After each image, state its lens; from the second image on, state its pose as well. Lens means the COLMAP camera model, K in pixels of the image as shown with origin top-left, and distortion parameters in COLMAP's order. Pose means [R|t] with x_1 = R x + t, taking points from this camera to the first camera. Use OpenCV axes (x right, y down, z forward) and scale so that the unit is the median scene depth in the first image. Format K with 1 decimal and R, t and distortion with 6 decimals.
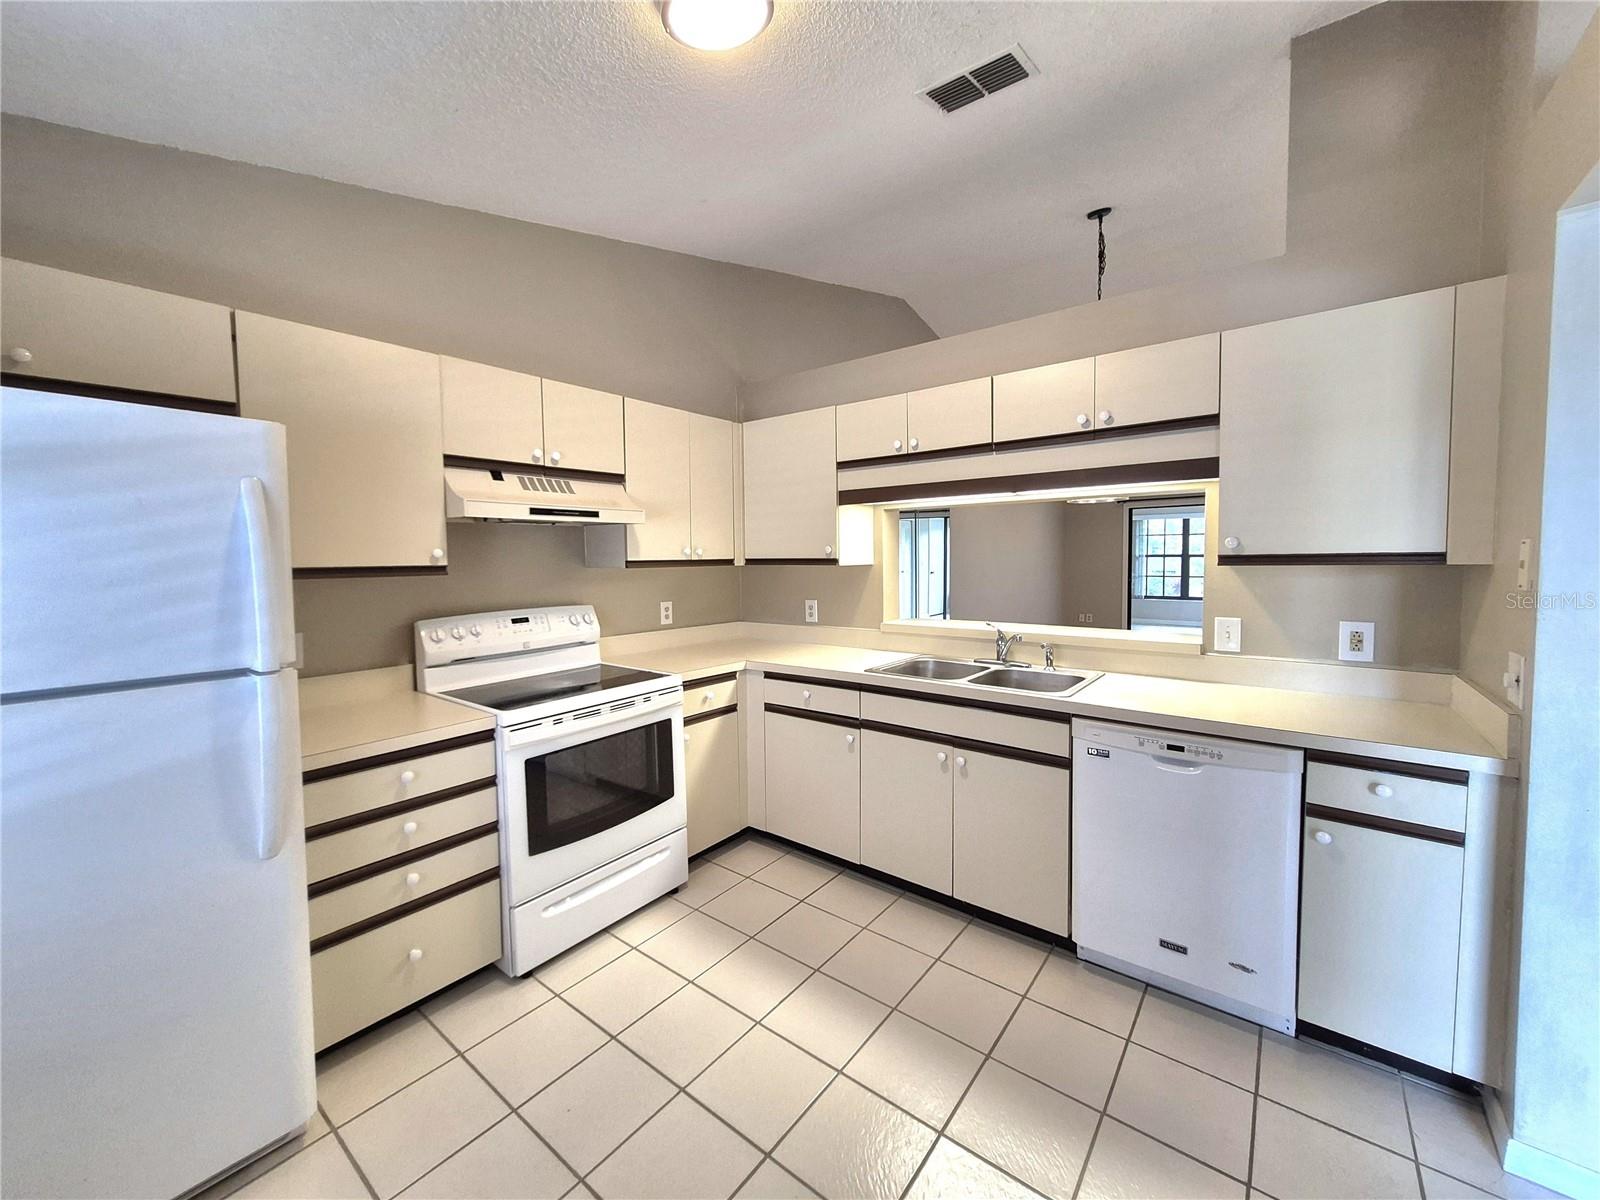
lens RADIAL K [[630.2, 0, 800.1], [0, 630.2, 590.1], [0, 0, 1]] dist [0.004133, -0.000013]
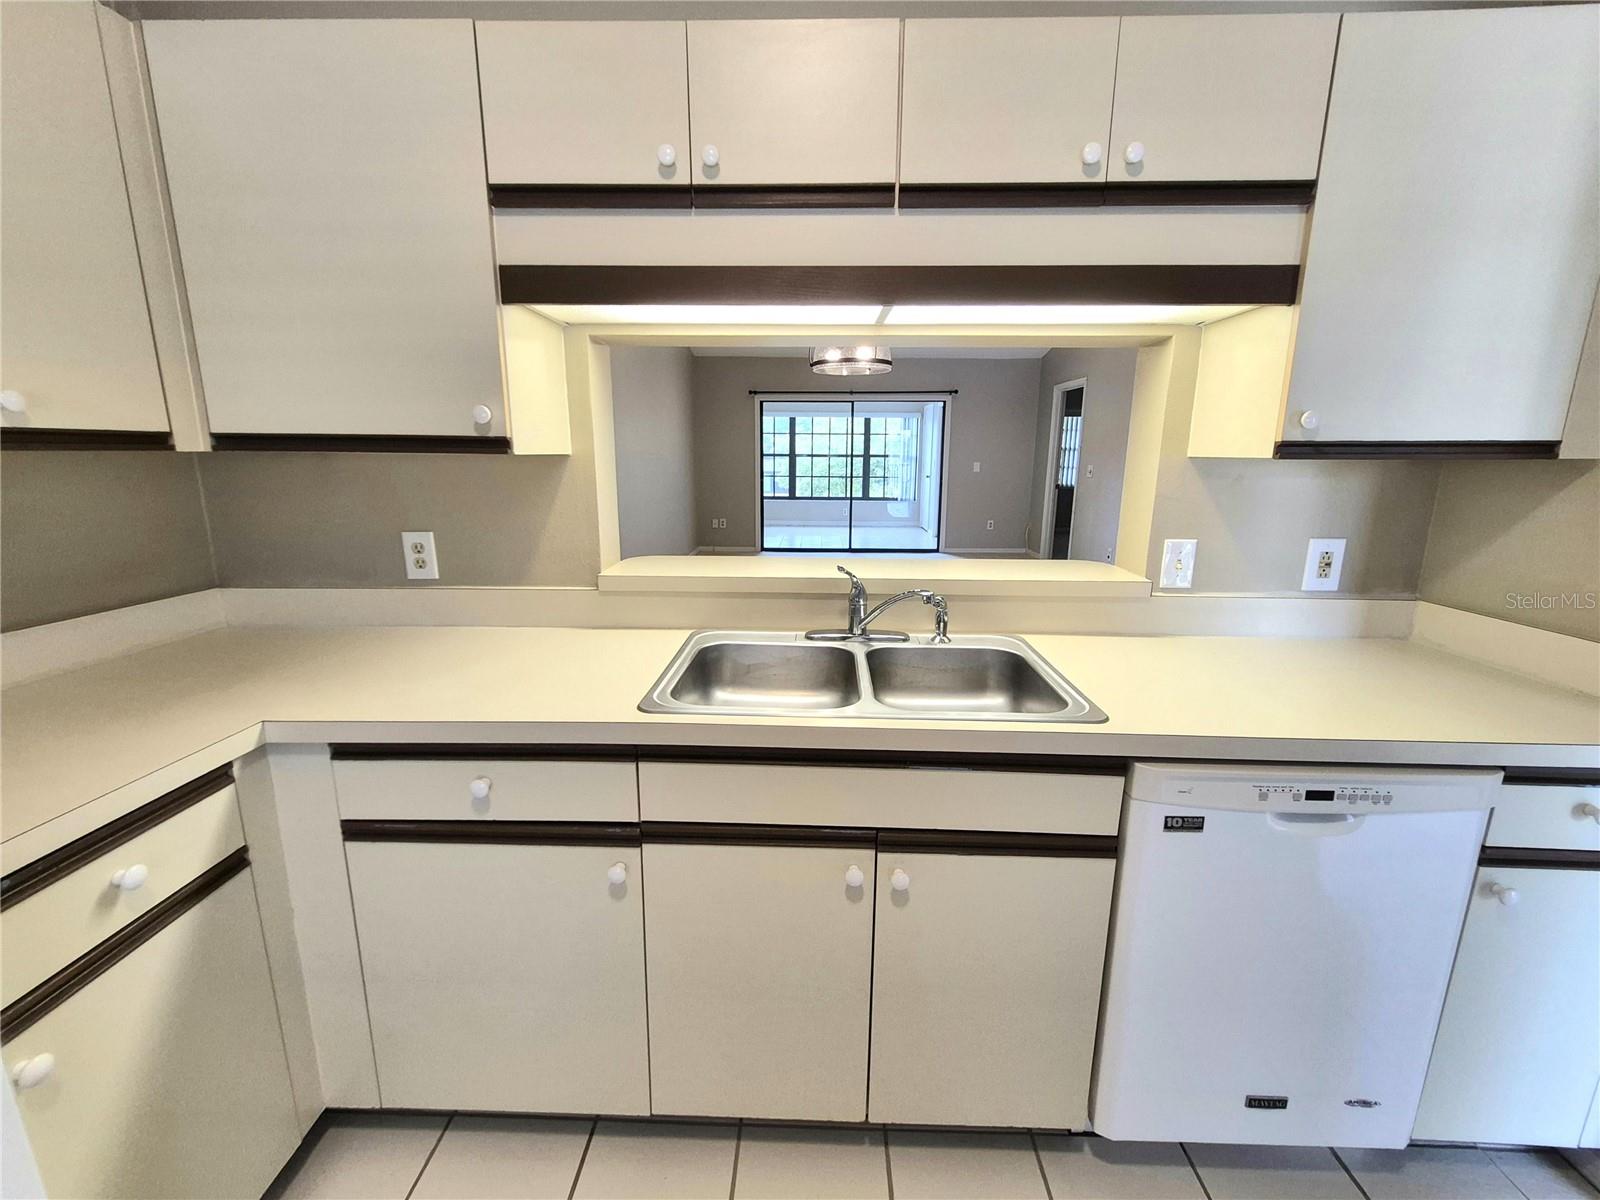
lens RADIAL K [[653.1, 0, 801.4], [0, 653.1, 587.5], [0, 0, 1]] dist [0.004172, -0.000314]
pose [[0.799017, -0.104180, 0.592215, -0.062928], [0.016472, 0.988299, 0.151634, -0.016892], [-0.601083, -0.111403, 0.791384, 0.627239]]
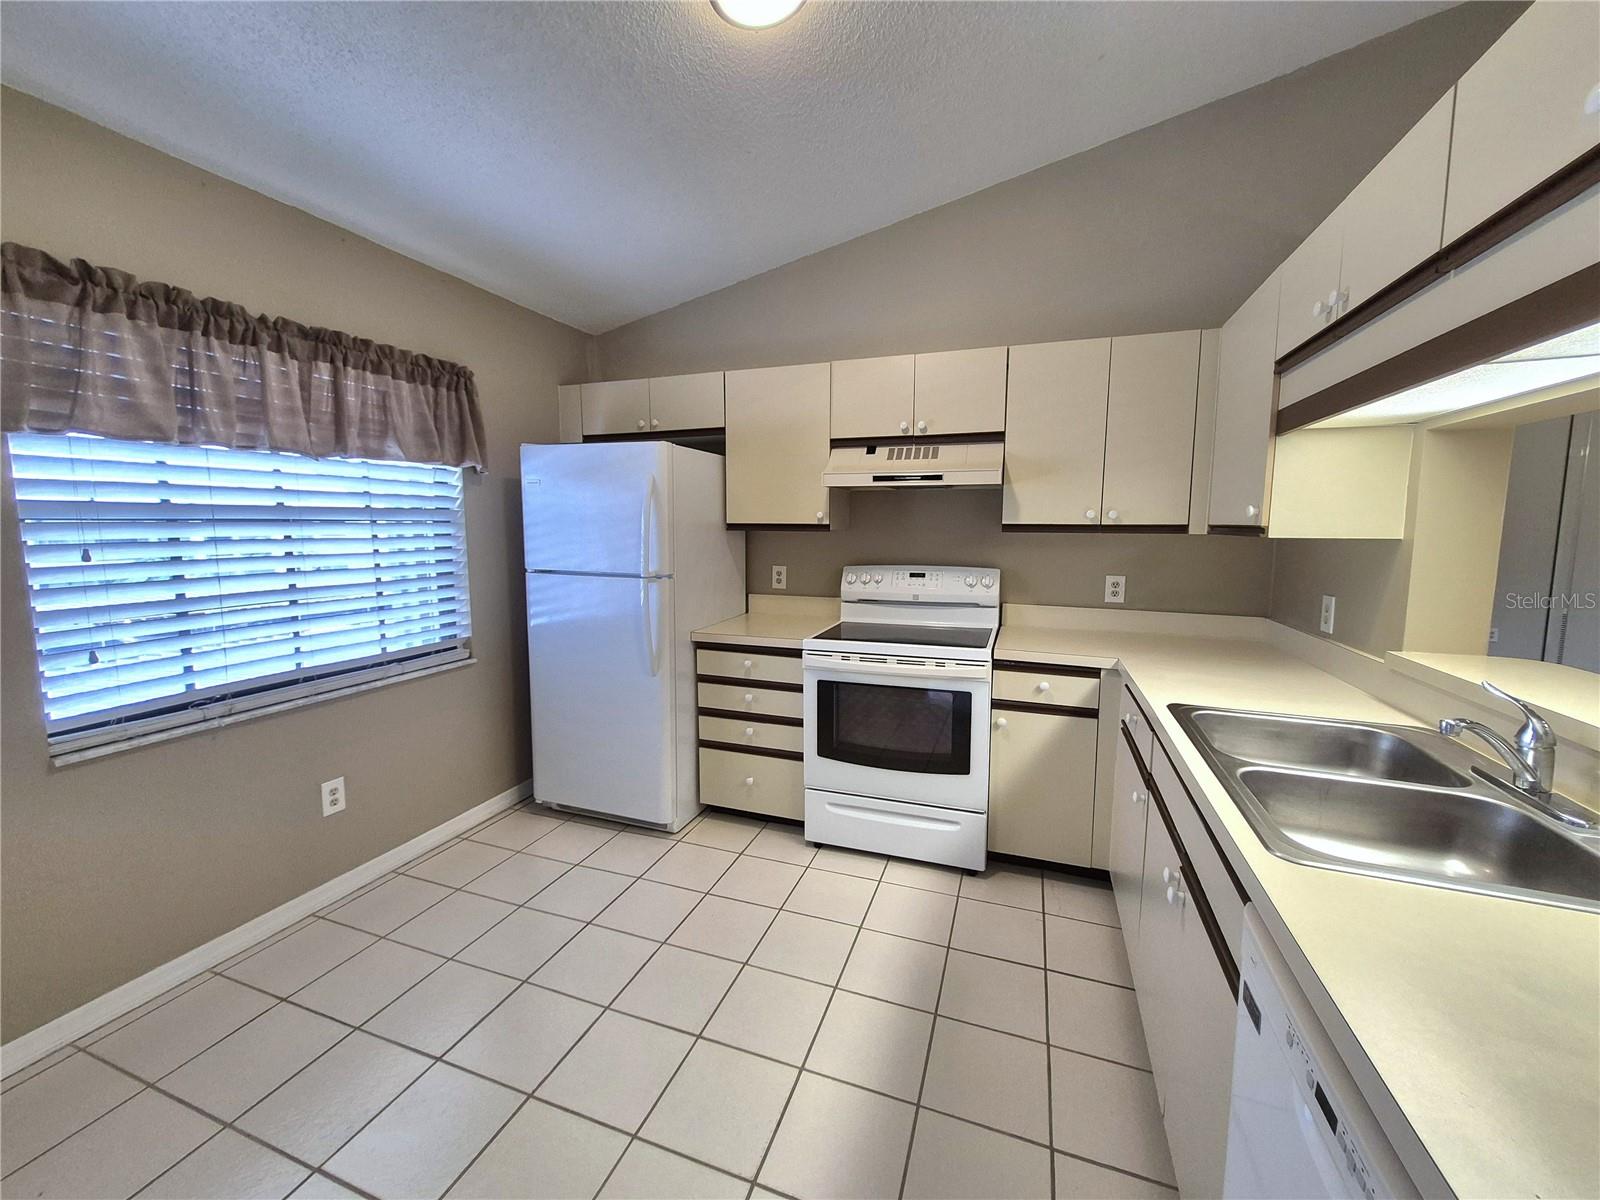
lens RADIAL K [[630.2, 0, 802.9], [0, 630.2, 595.0], [0, 0, 1]] dist [0.004133, -0.000013]
pose [[0.312088, 0.121672, -0.942230, 0.592029], [-0.060577, 0.992296, 0.108072, -0.027657], [0.948120, 0.023350, 0.317054, 0.466376]]
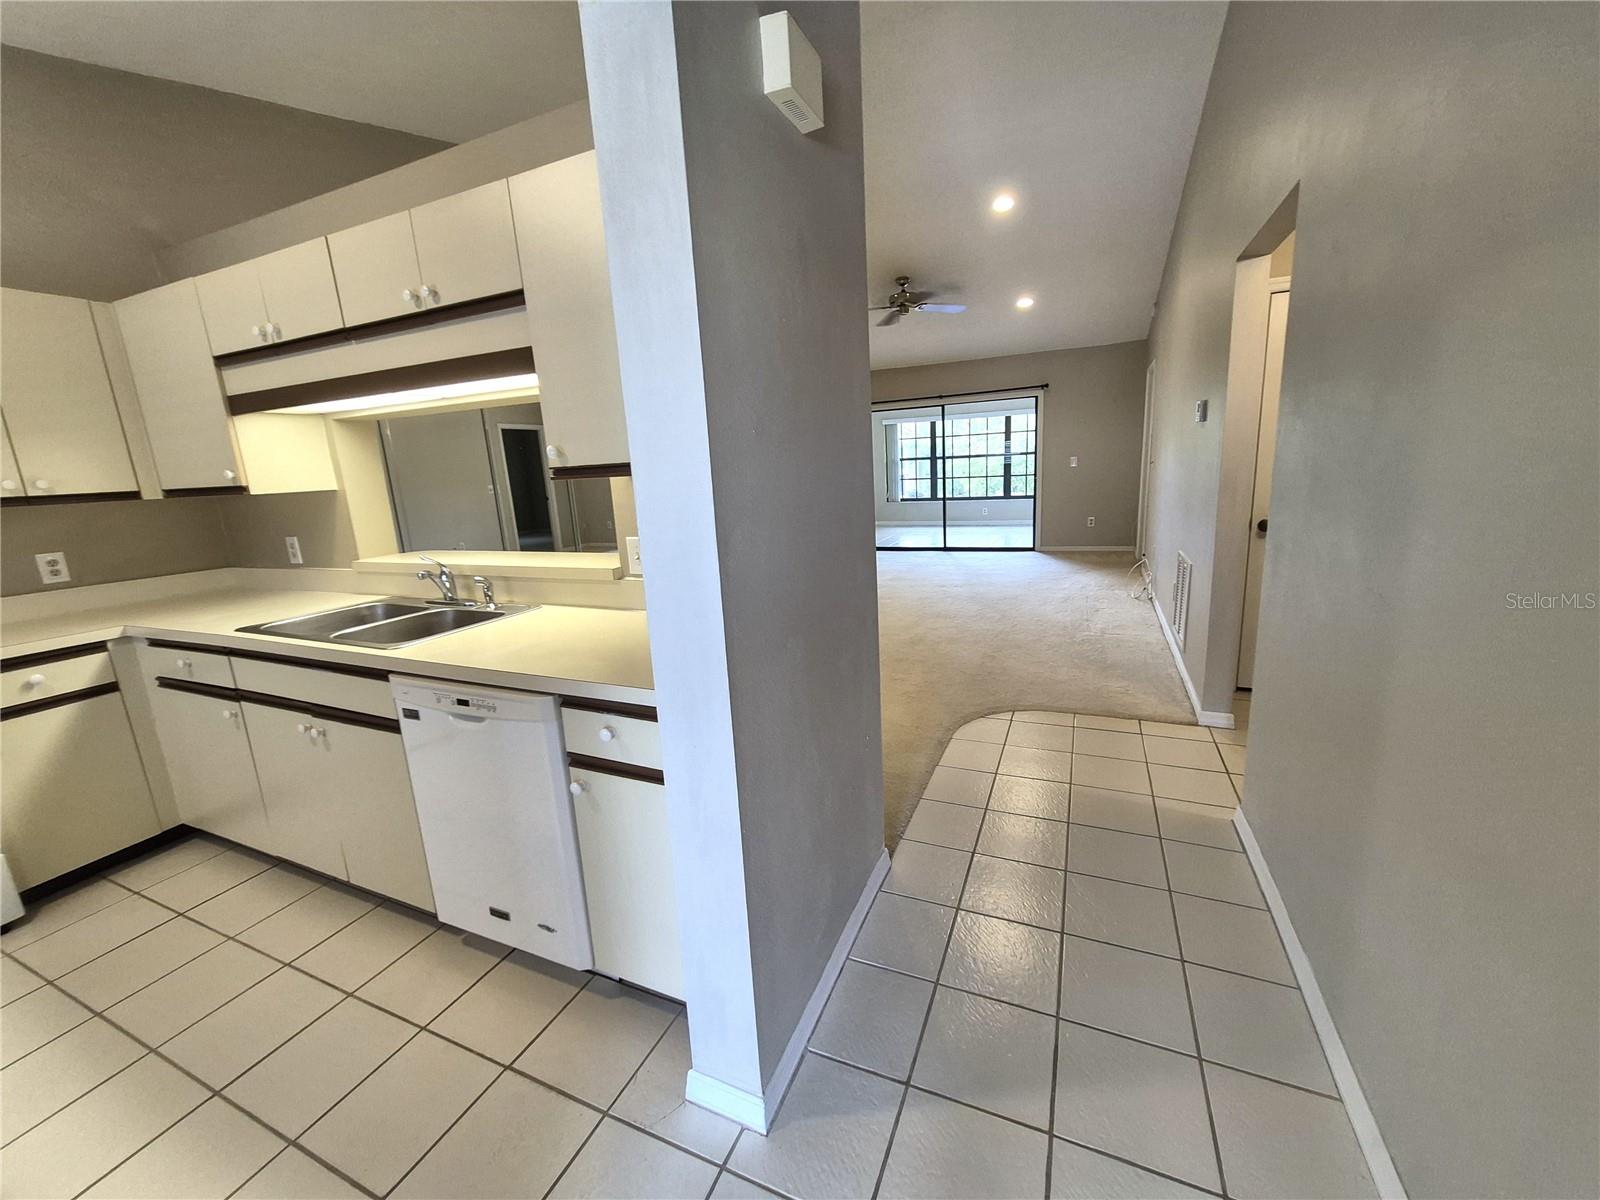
lens RADIAL K [[630.2, 0, 804.1], [0, 630.2, 595.3], [0, 0, 1]] dist [0.004133, -0.000013]
pose [[0.968381, -0.088068, 0.233416, 0.637485], [0.053378, 0.987095, 0.150980, 0.003084], [-0.243700, -0.133747, 0.960584, 0.068937]]
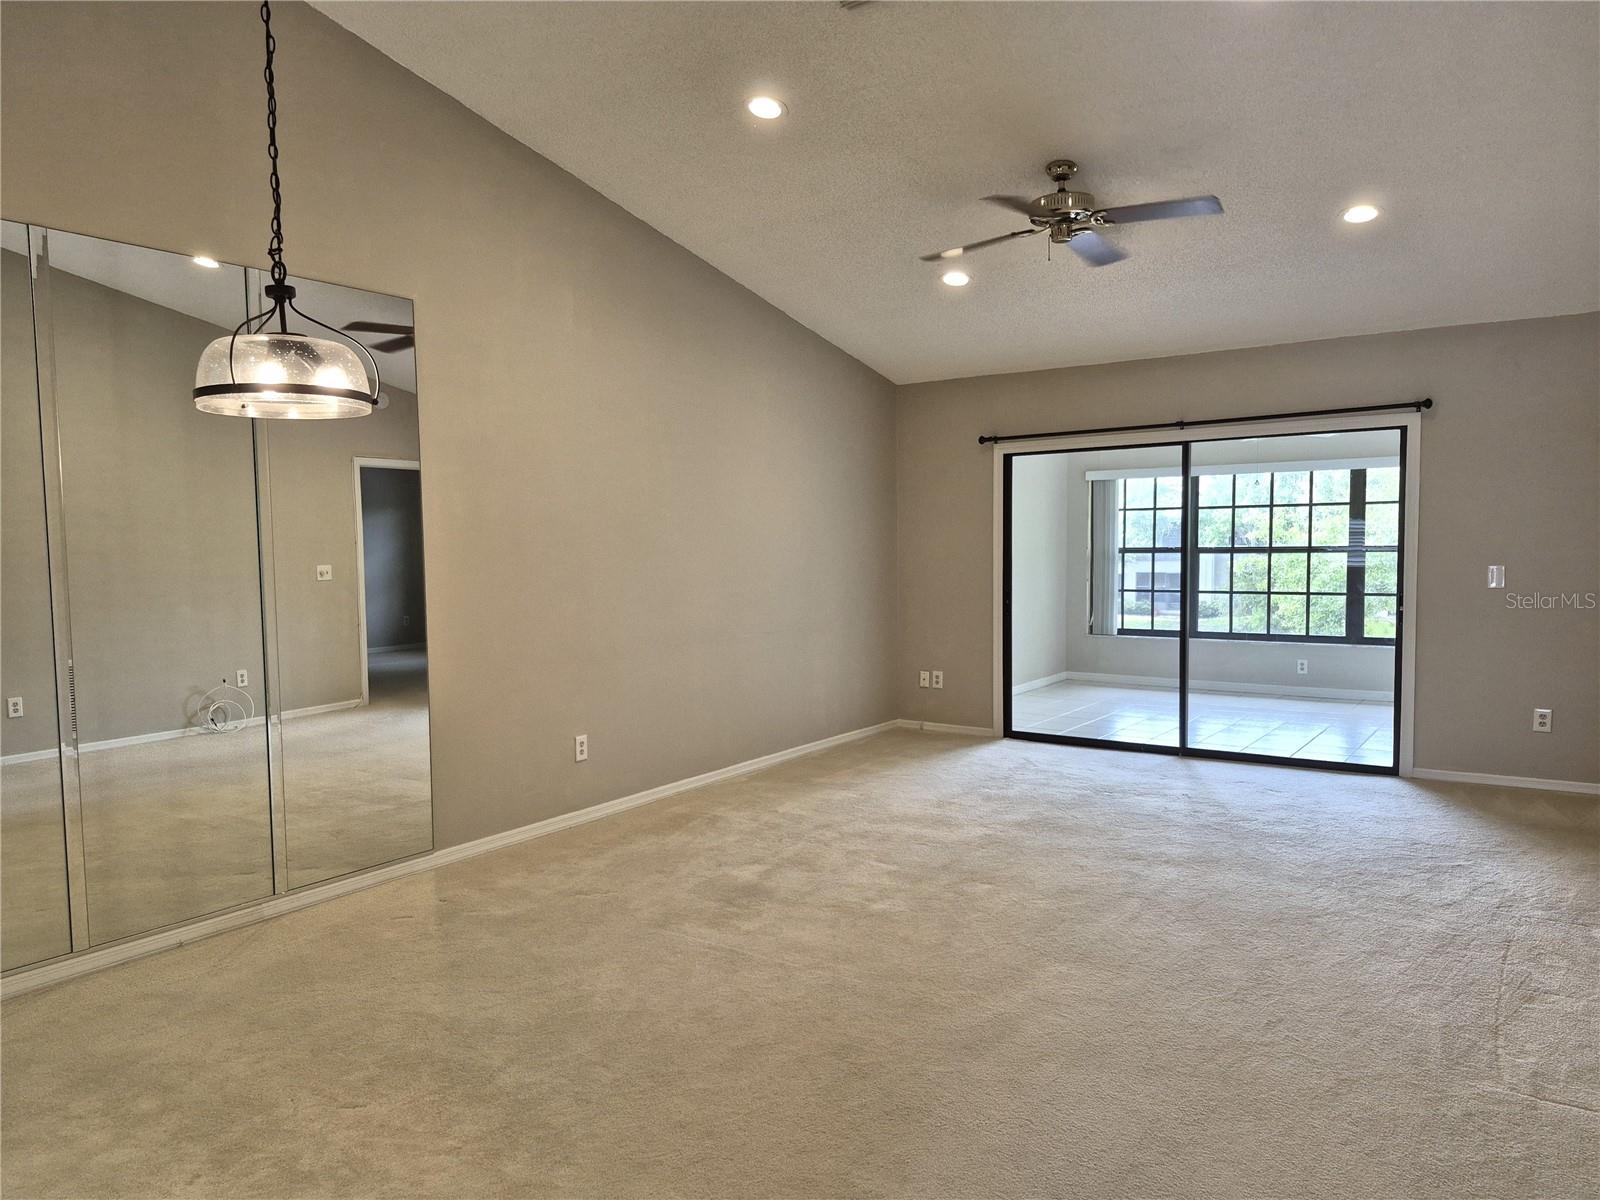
lens RADIAL K [[1101.0, 0, 789.6], [0, 1101.0, 625.5], [0, 0, 1]] dist [0.039099, -0.035273]
pose [[0.998797, -0.002671, 0.048957, 1.101151], [0.001742, 0.999818, 0.018993, -0.049399], [-0.048999, -0.018885, 0.998620, 0.546002]]
